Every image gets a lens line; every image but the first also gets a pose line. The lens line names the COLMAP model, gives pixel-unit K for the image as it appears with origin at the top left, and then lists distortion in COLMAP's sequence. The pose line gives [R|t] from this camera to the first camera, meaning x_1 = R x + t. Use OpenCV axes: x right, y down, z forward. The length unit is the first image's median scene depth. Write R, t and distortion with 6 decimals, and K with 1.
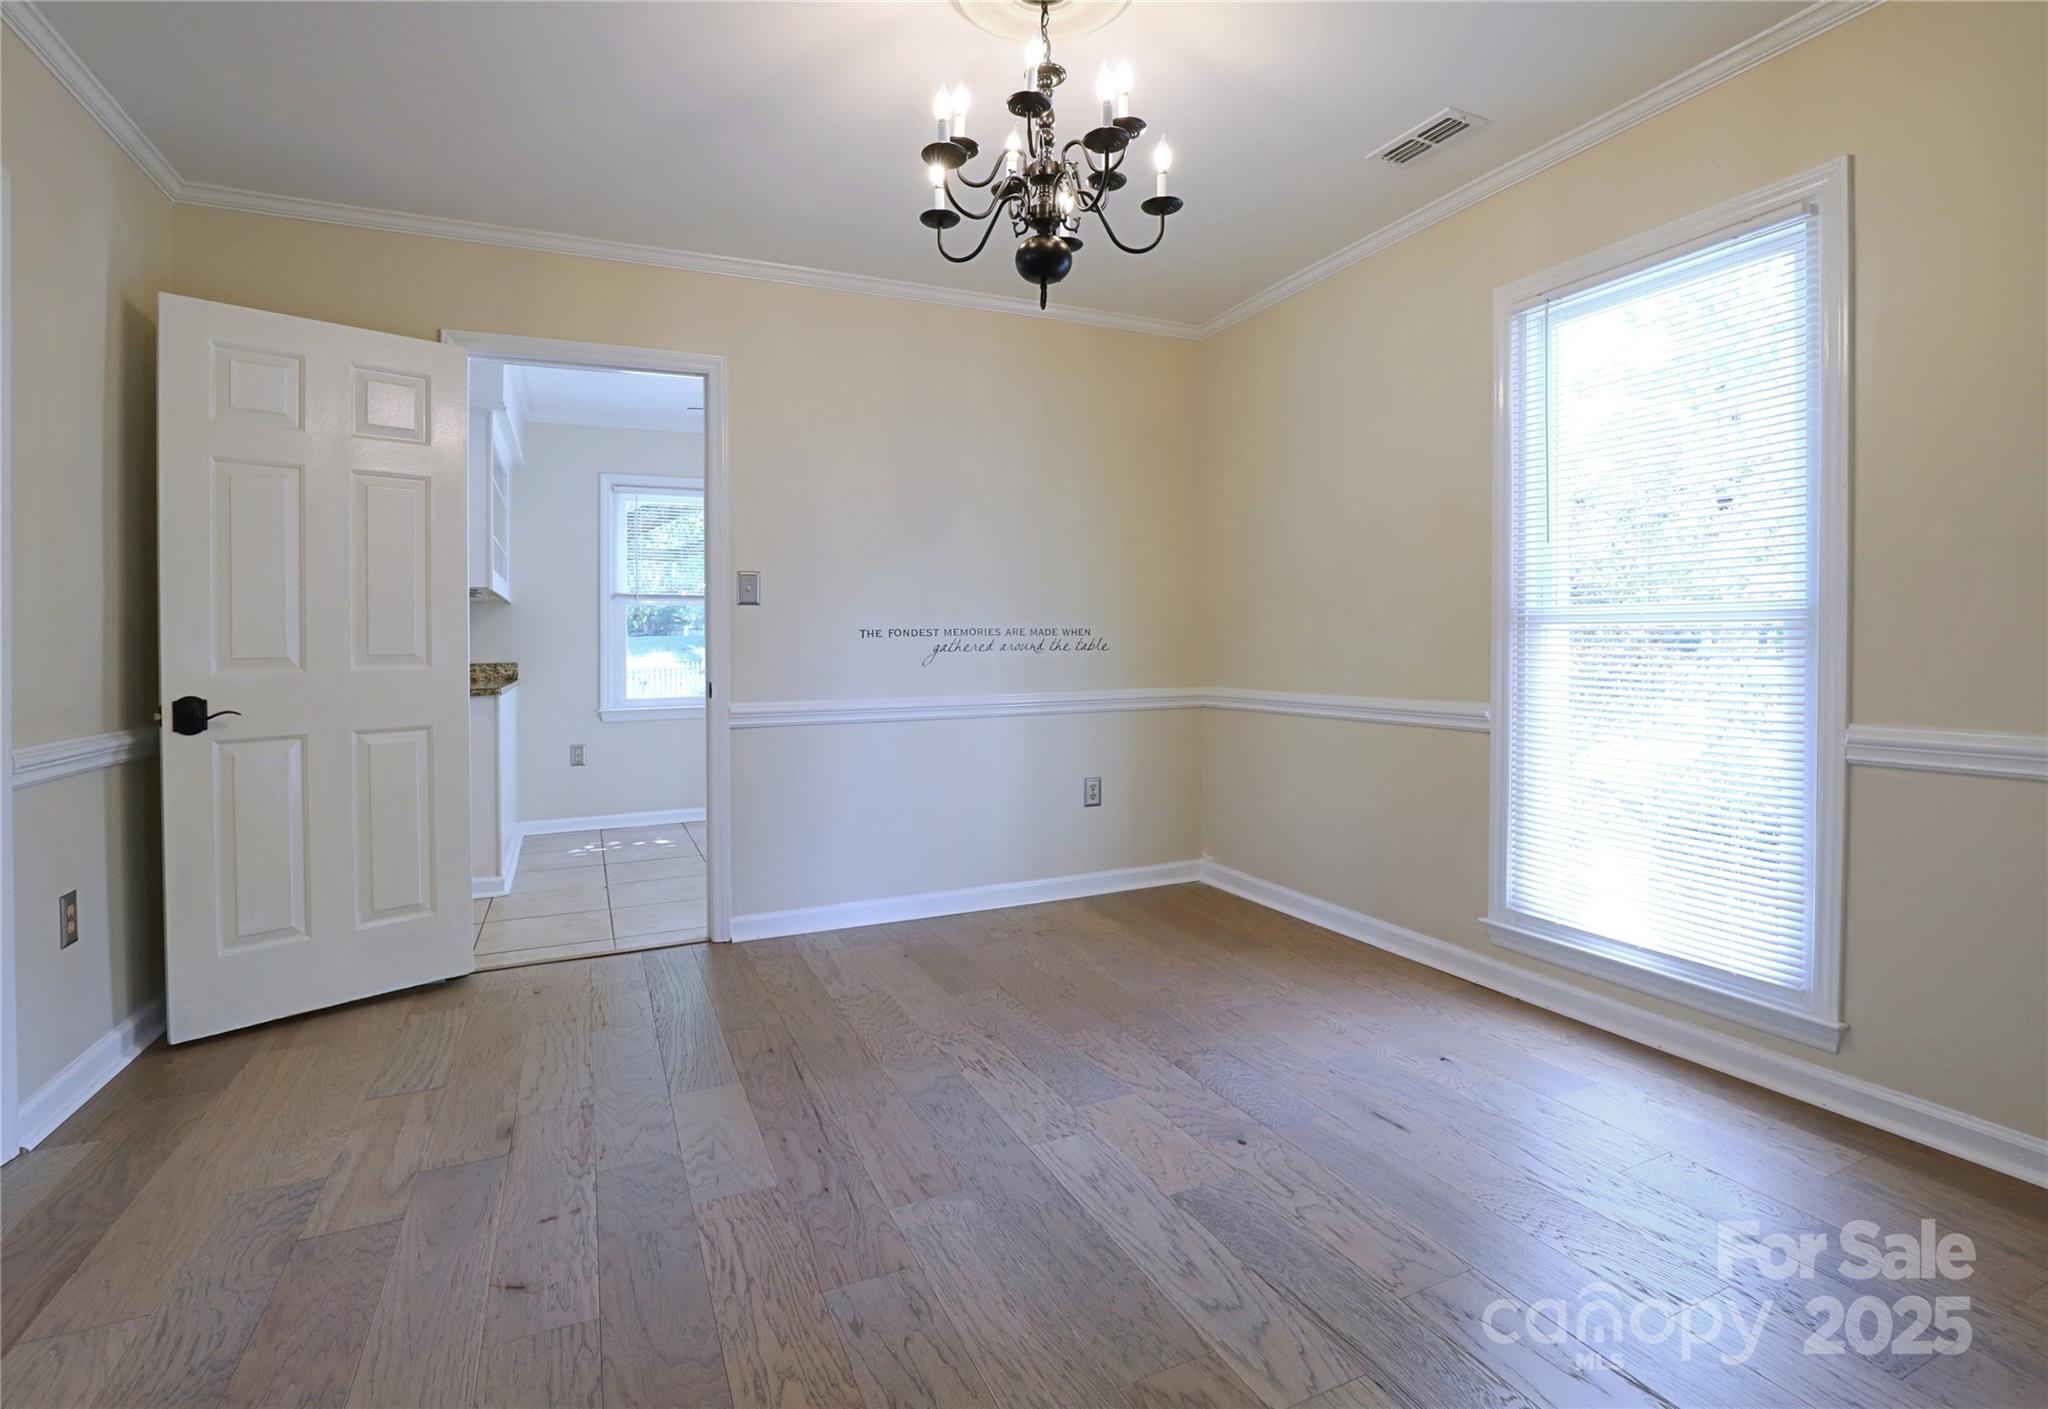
lens RADIAL K [[969.0, 0, 1019.7], [0, 969.0, 656.8], [0, 0, 1]] dist [-0.021845, 0.000218]
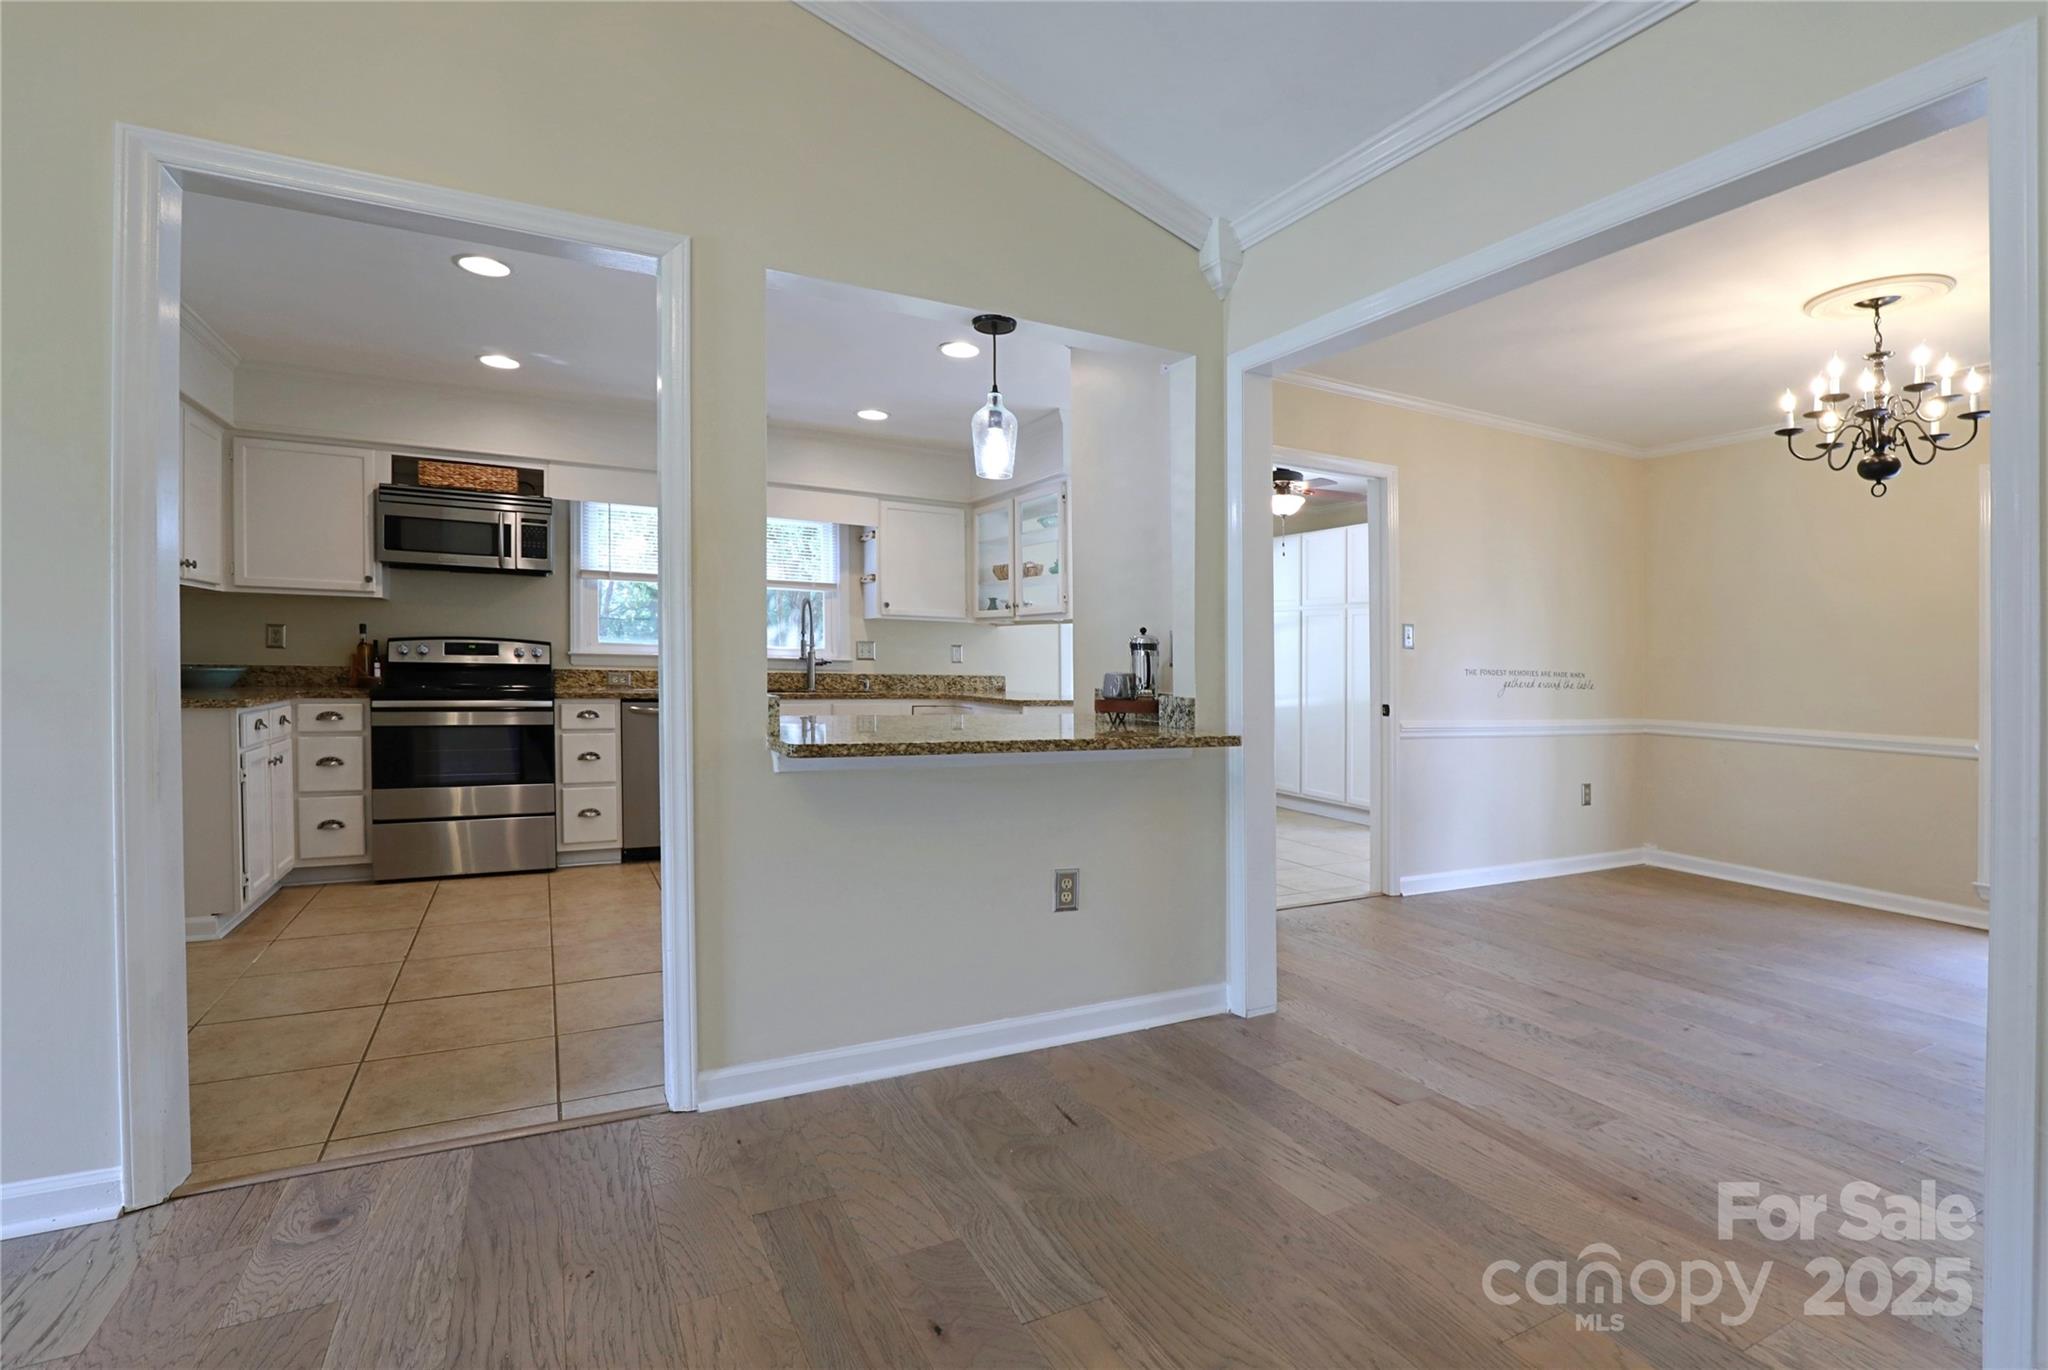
lens RADIAL K [[963.2, 0, 1035.3], [0, 963.2, 645.7], [0, 0, 1]] dist [-0.014956, 0.000385]
pose [[0.996177, 0.041761, 0.076734, -1.093155], [-0.039616, 0.998786, -0.029267, 0.003058], [-0.077863, 0.026115, 0.996622, -0.371831]]
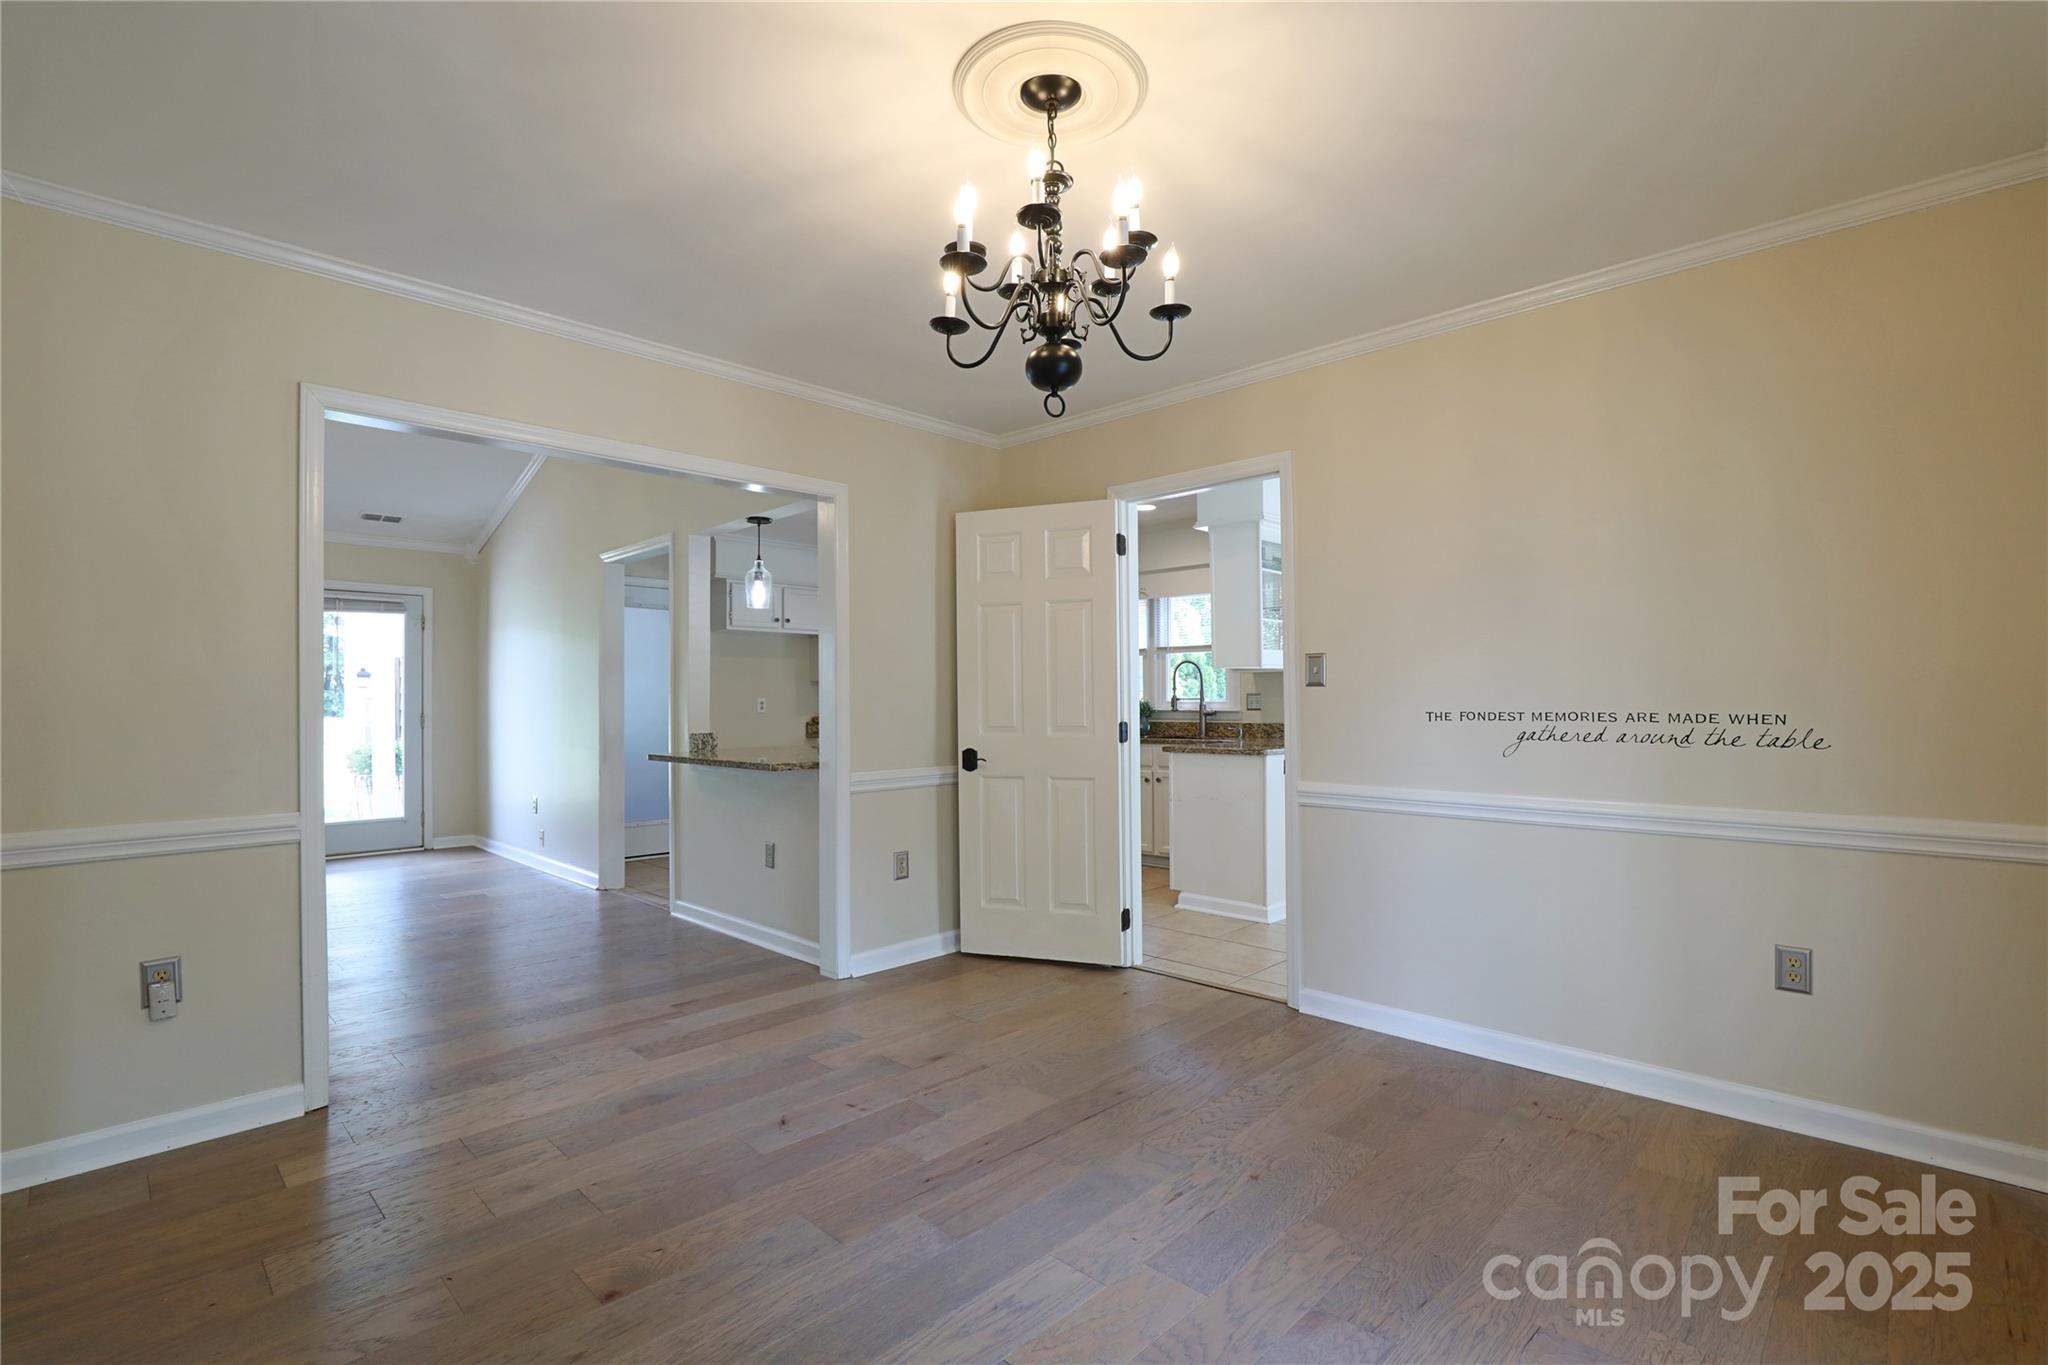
lens RADIAL K [[924.4, 0, 1024.0], [0, 924.4, 682.5], [0, 0, 1]] dist [-0.027865, -0.000202]
pose [[0.376025, -0.005209, -0.926595, 0.608178], [-0.010093, 0.999902, -0.009716, -0.054167], [0.926555, 0.013006, 0.375935, 0.418757]]
